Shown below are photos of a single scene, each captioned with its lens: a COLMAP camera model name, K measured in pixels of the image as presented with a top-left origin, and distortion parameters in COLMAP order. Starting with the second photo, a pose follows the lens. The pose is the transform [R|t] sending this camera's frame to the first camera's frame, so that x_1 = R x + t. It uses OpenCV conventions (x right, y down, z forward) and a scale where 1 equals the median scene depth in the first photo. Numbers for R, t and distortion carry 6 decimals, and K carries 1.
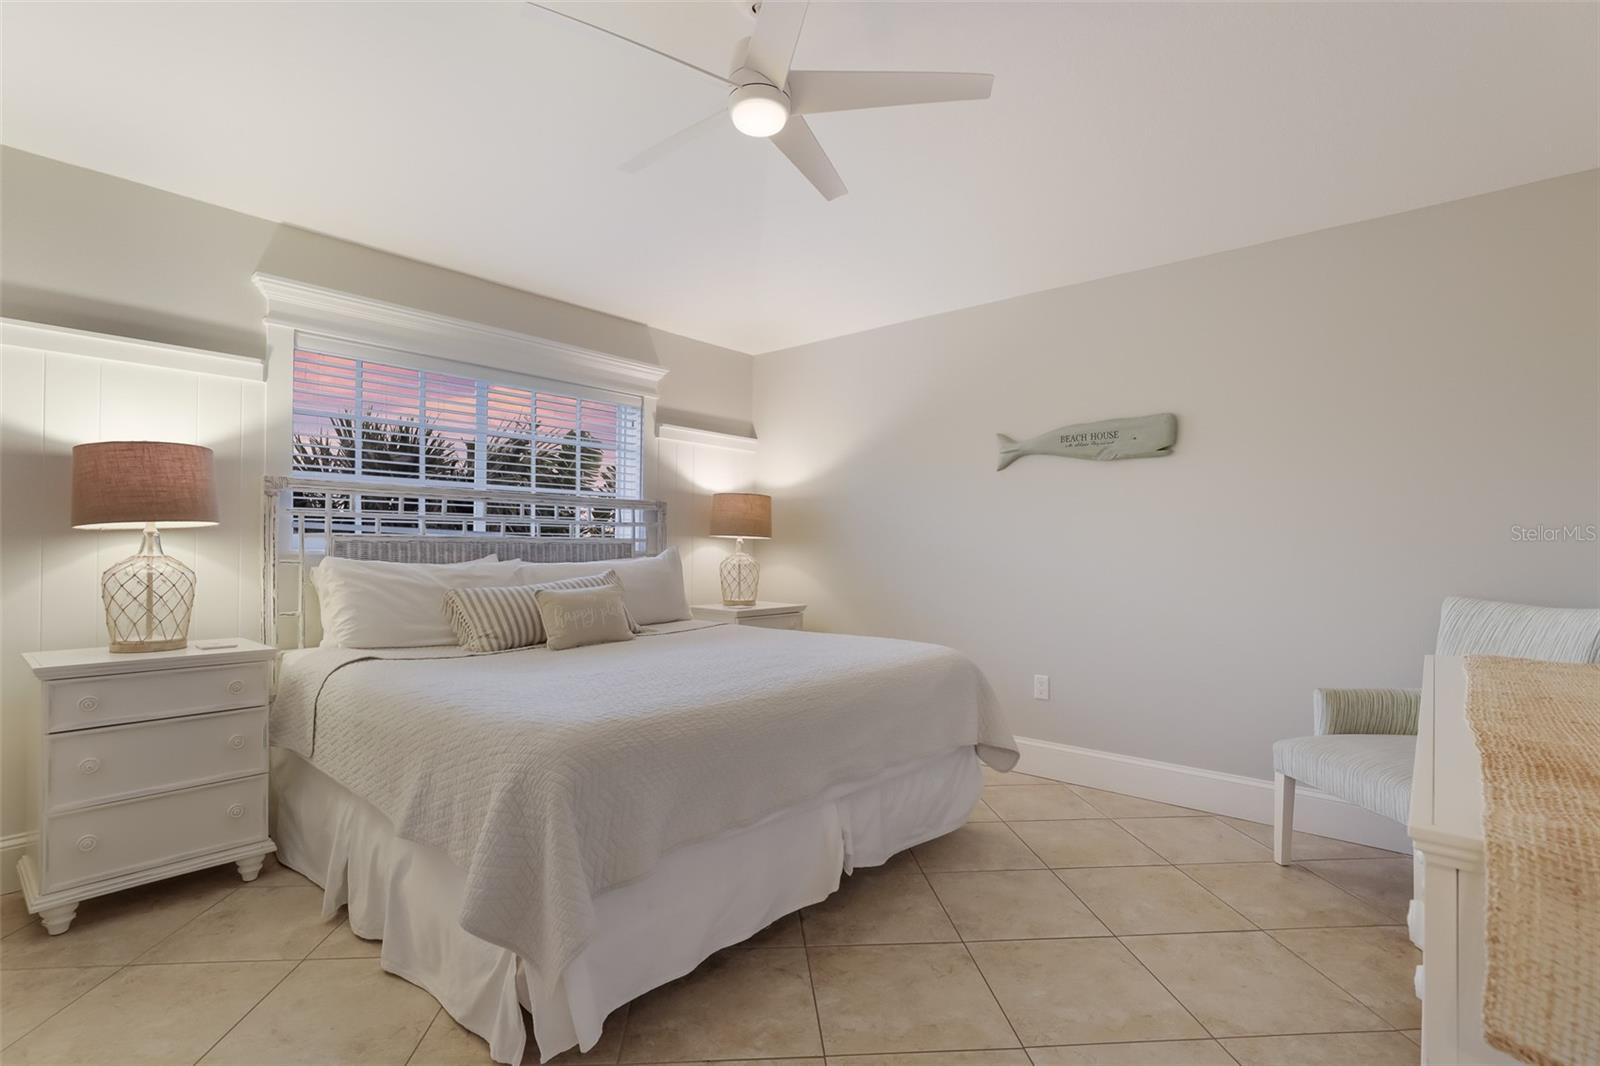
lens RADIAL K [[751.2, 0, 788.3], [0, 751.2, 540.9], [0, 0, 1]] dist [-0.035433, 0.011620]
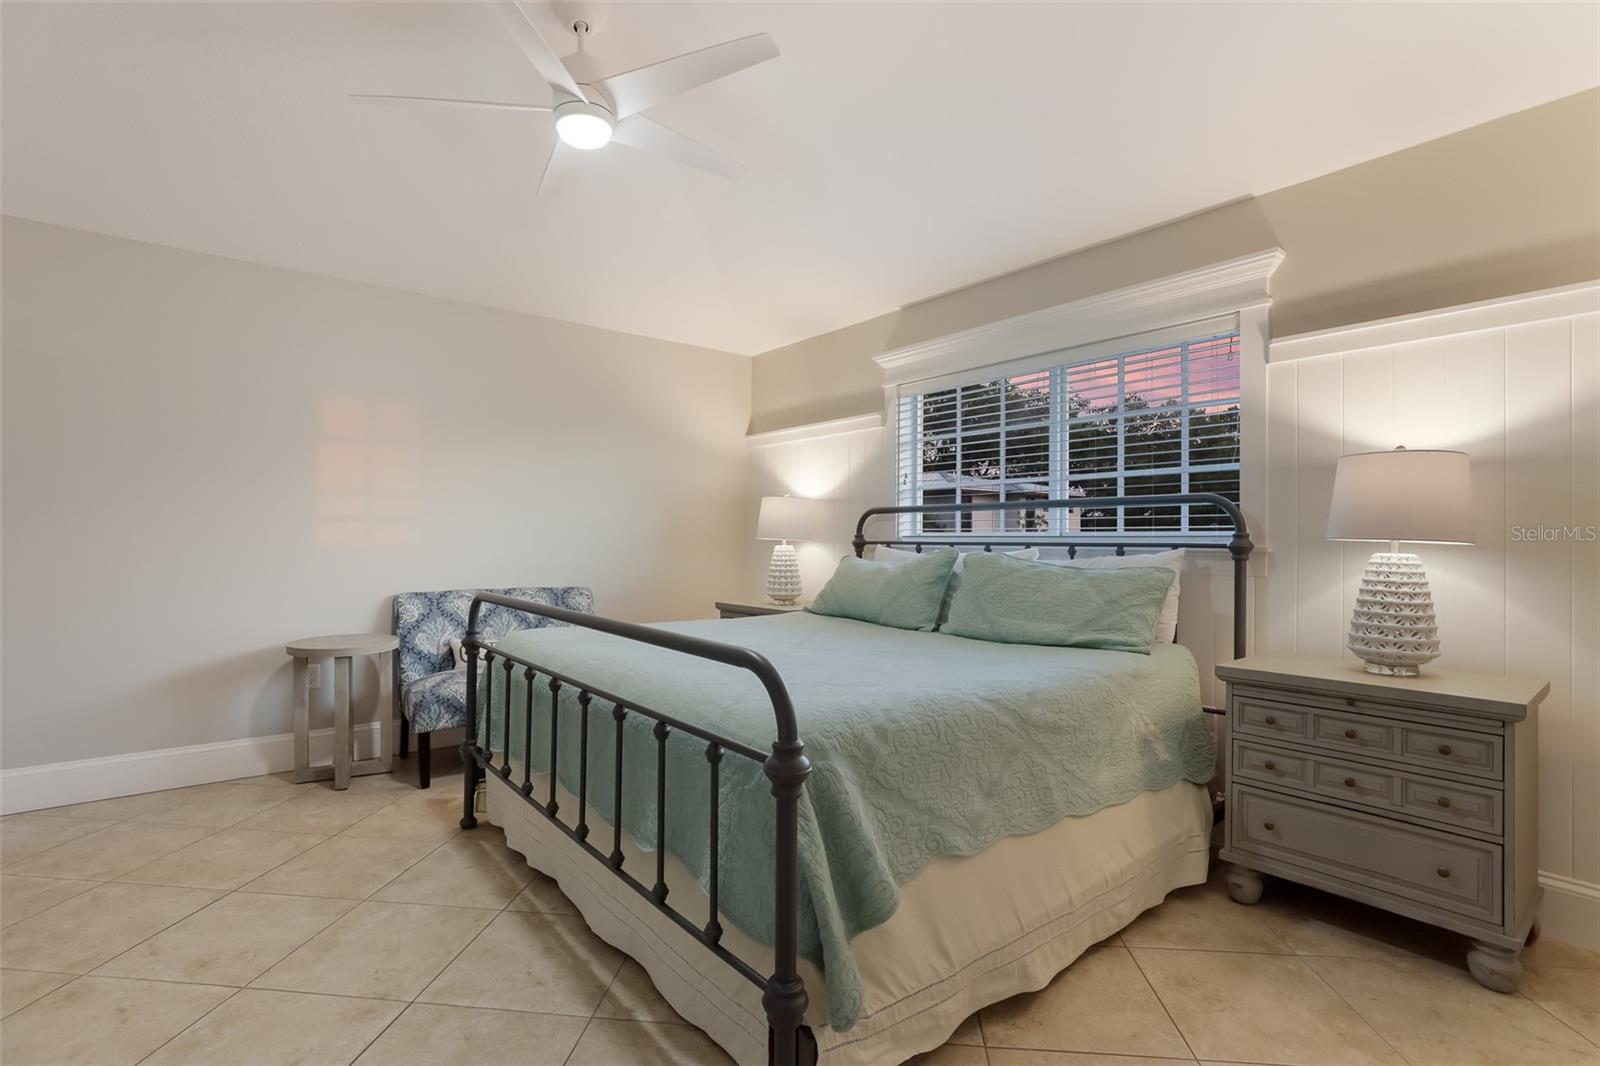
lens RADIAL K [[751.2, 0, 788.3], [0, 751.2, 540.9], [0, 0, 1]] dist [-0.035433, 0.011620]
pose [[-0.181700, -0.000044, -0.983354, 0.518789], [0.011592, 0.999930, -0.002187, 0.005378], [0.983286, -0.011796, -0.181687, 0.736223]]
